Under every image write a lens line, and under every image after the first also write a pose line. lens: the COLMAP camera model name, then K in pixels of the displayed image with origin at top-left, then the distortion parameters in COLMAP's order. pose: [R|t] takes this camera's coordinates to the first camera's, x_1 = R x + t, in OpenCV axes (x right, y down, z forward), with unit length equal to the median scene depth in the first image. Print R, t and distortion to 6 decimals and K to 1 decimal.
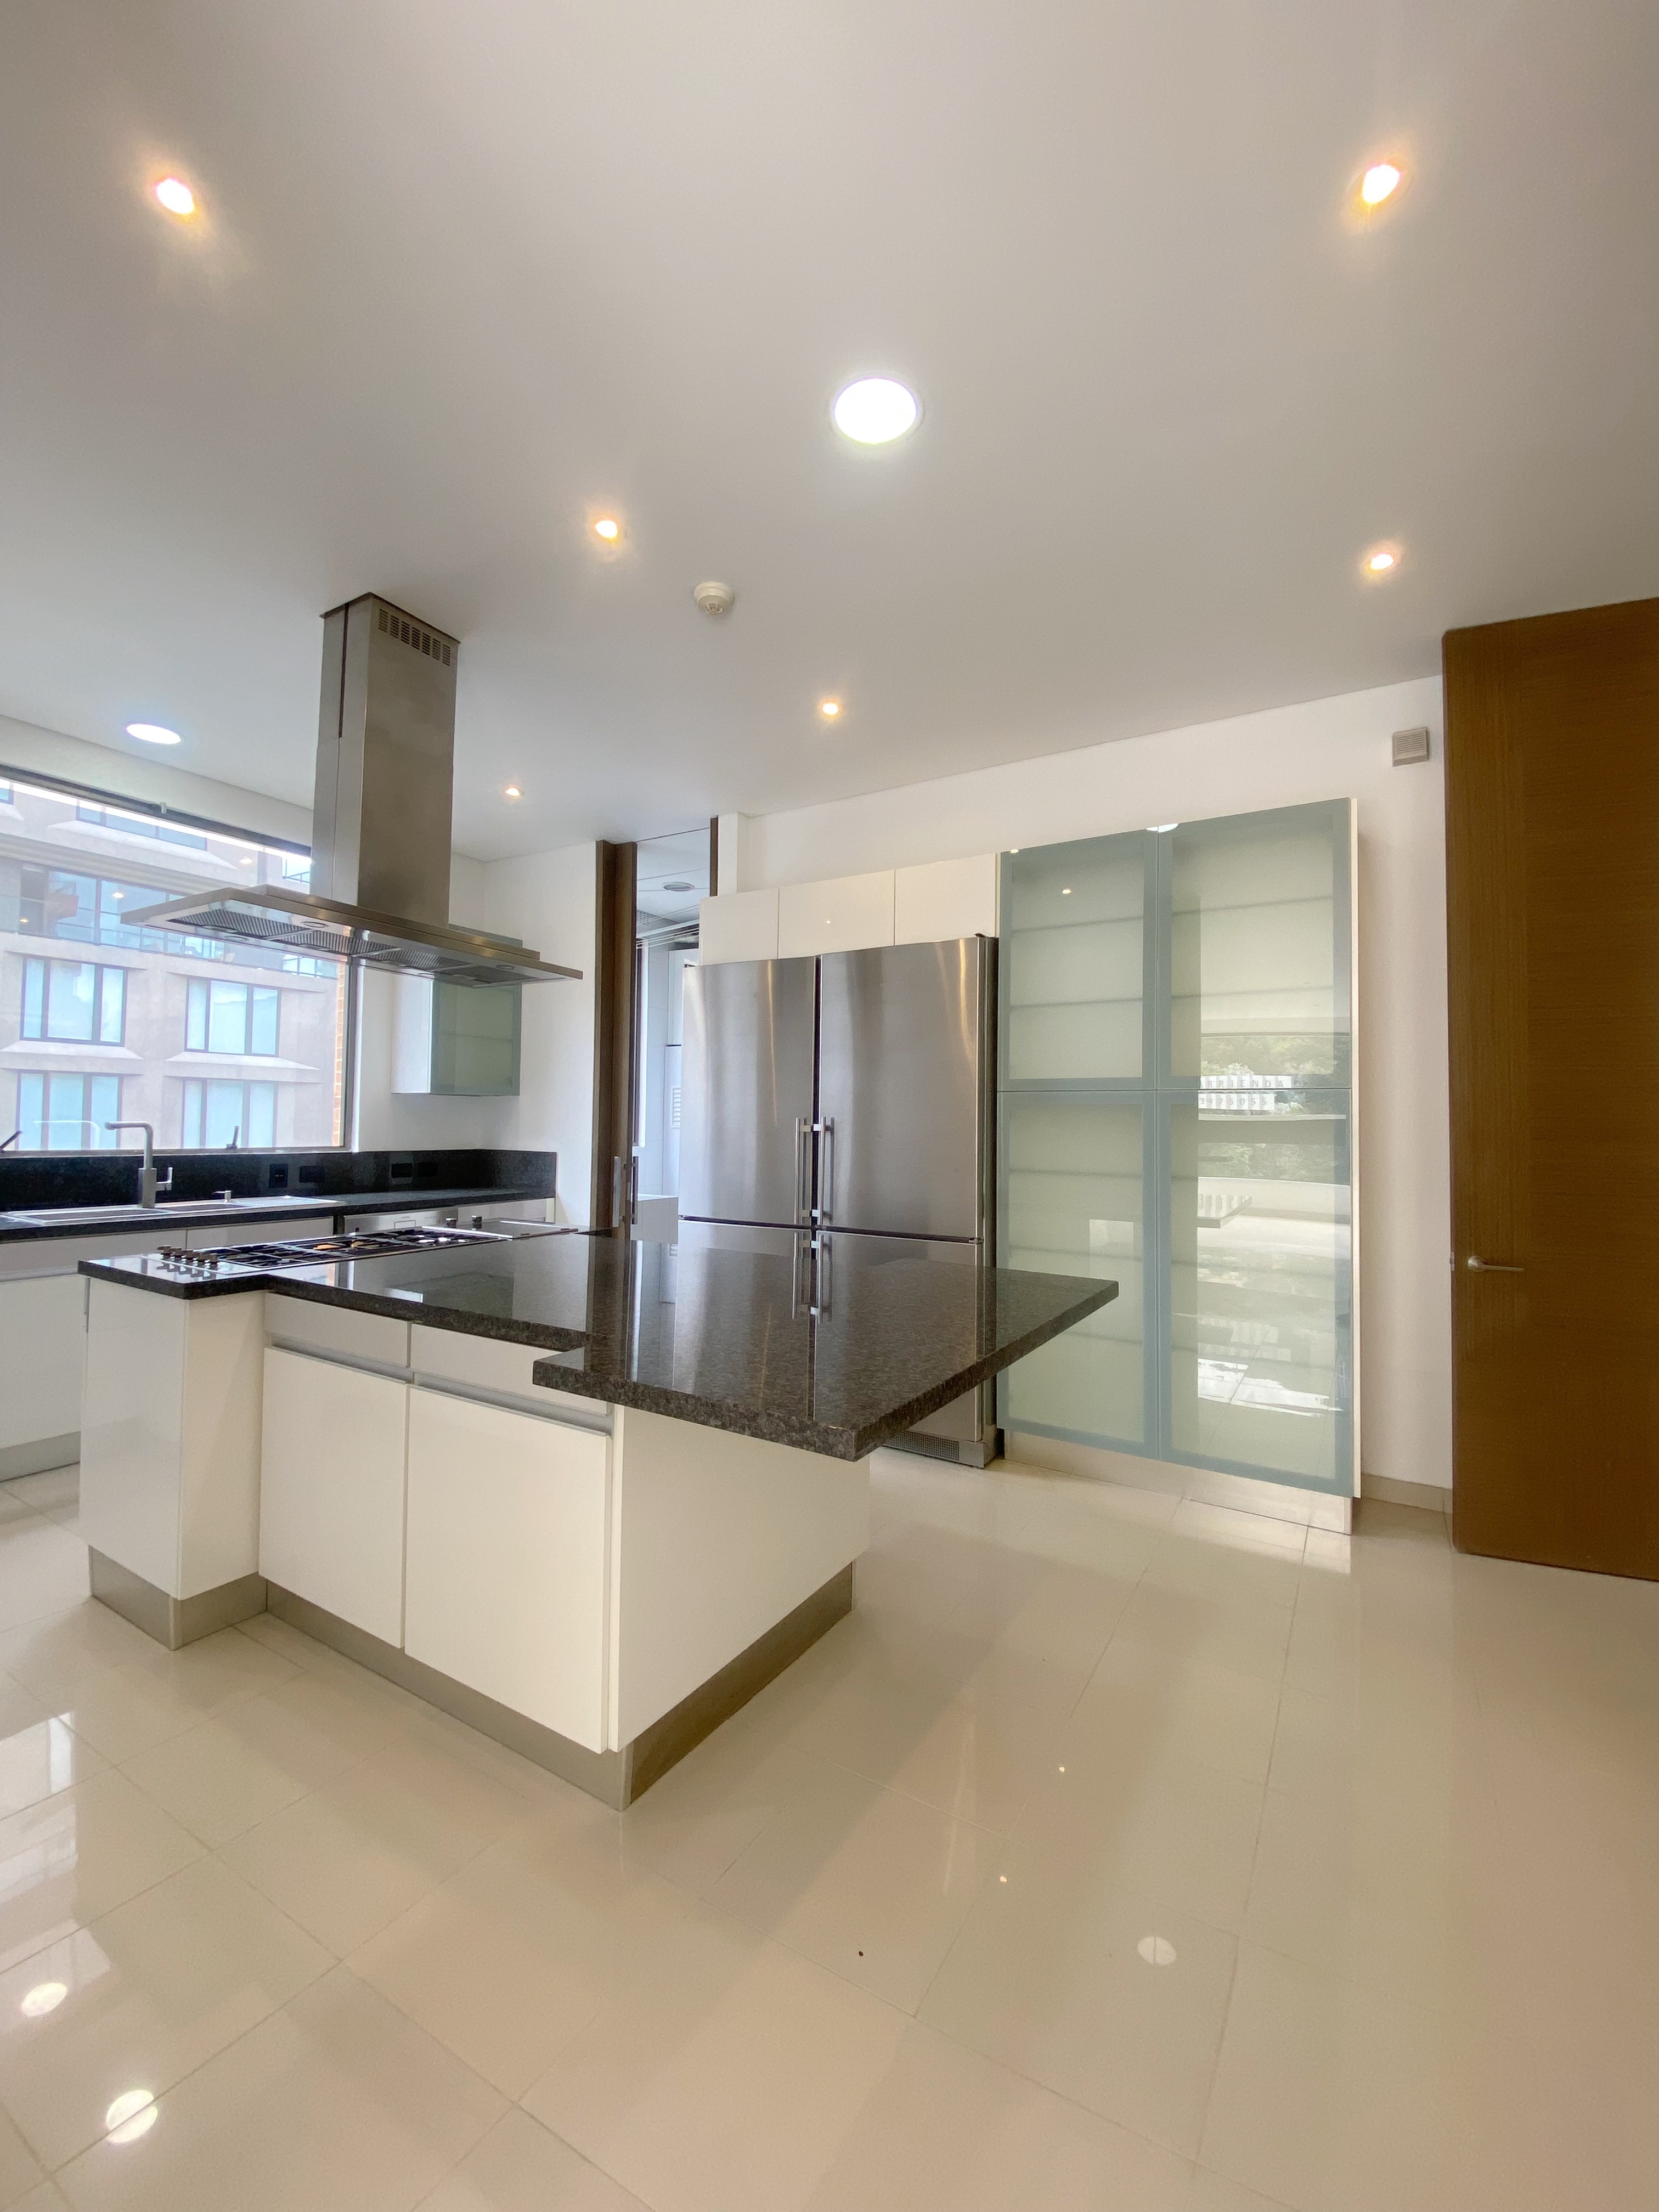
lens RADIAL K [[895.1, 0, 829.6], [0, 895.1, 1096.3], [0, 0, 1]] dist [0.018760, -0.014437]
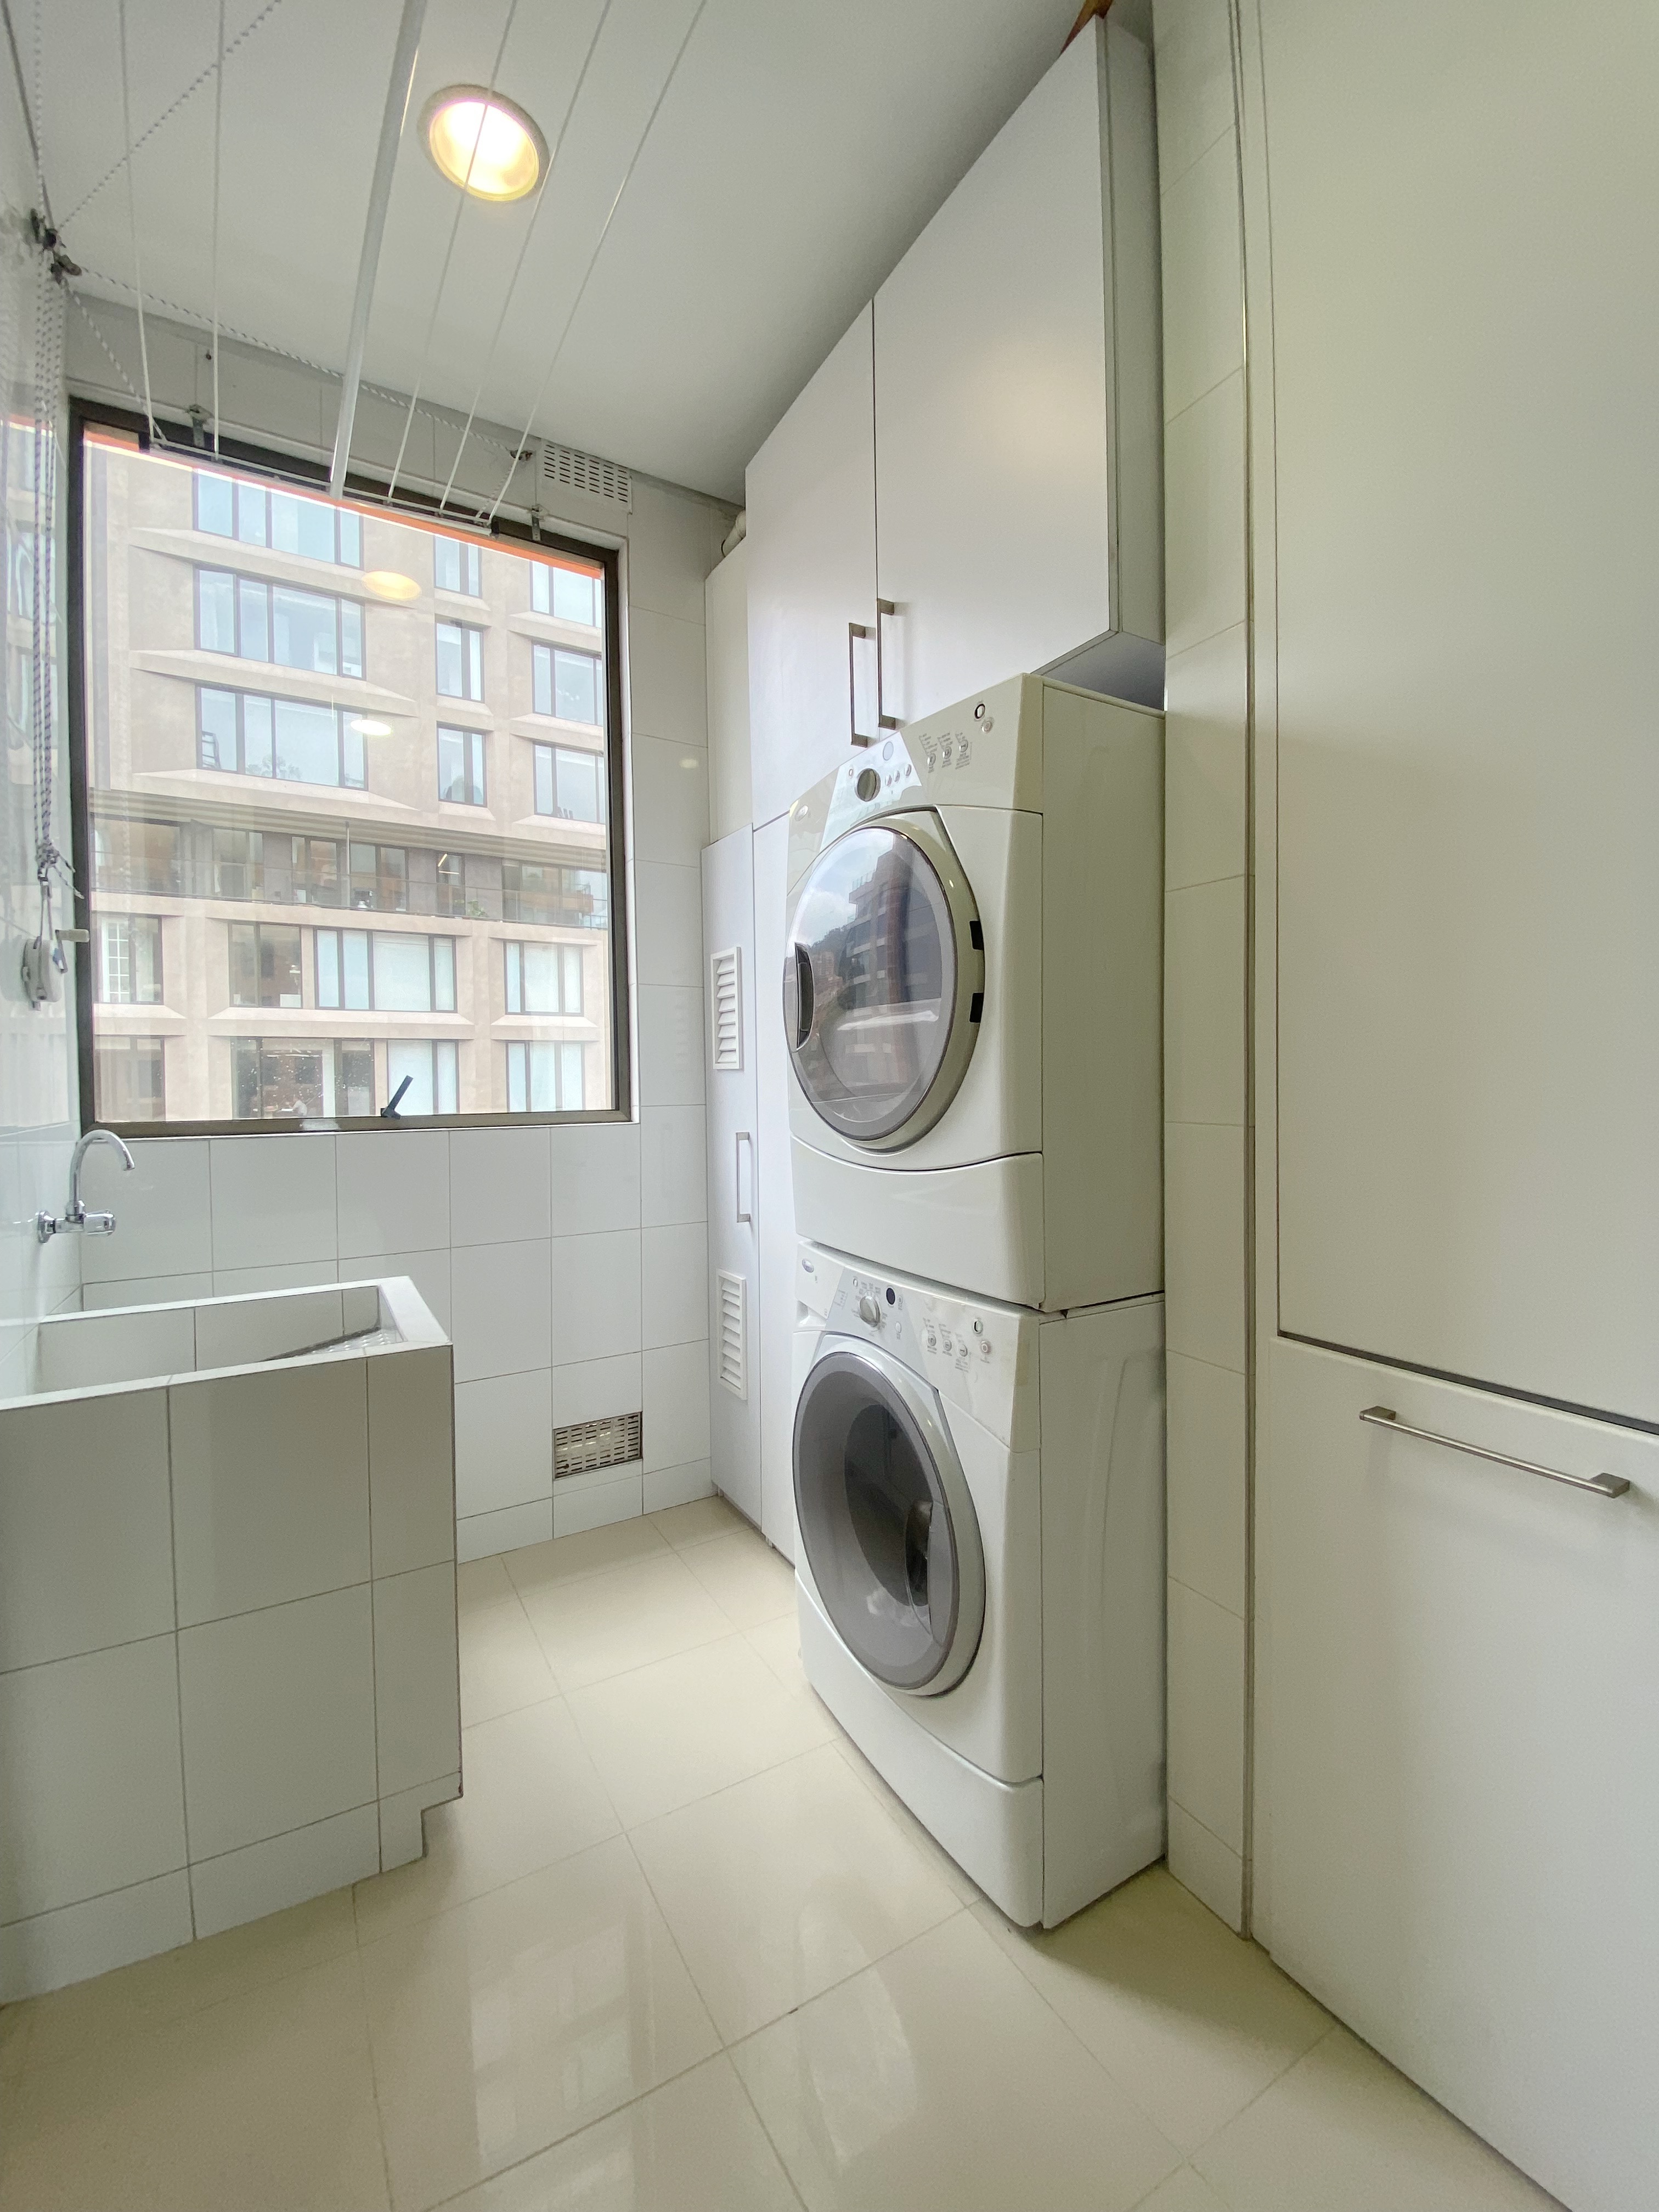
lens RADIAL K [[973.7, 0, 835.2], [0, 973.7, 1092.5], [0, 0, 1]] dist [-0.000007, 0.000026]
pose [[0.886954, -0.012993, -0.461674, 0.111892], [0.035078, 0.998612, 0.039287, 0.007568], [0.460523, -0.051040, 0.886179, 0.194440]]
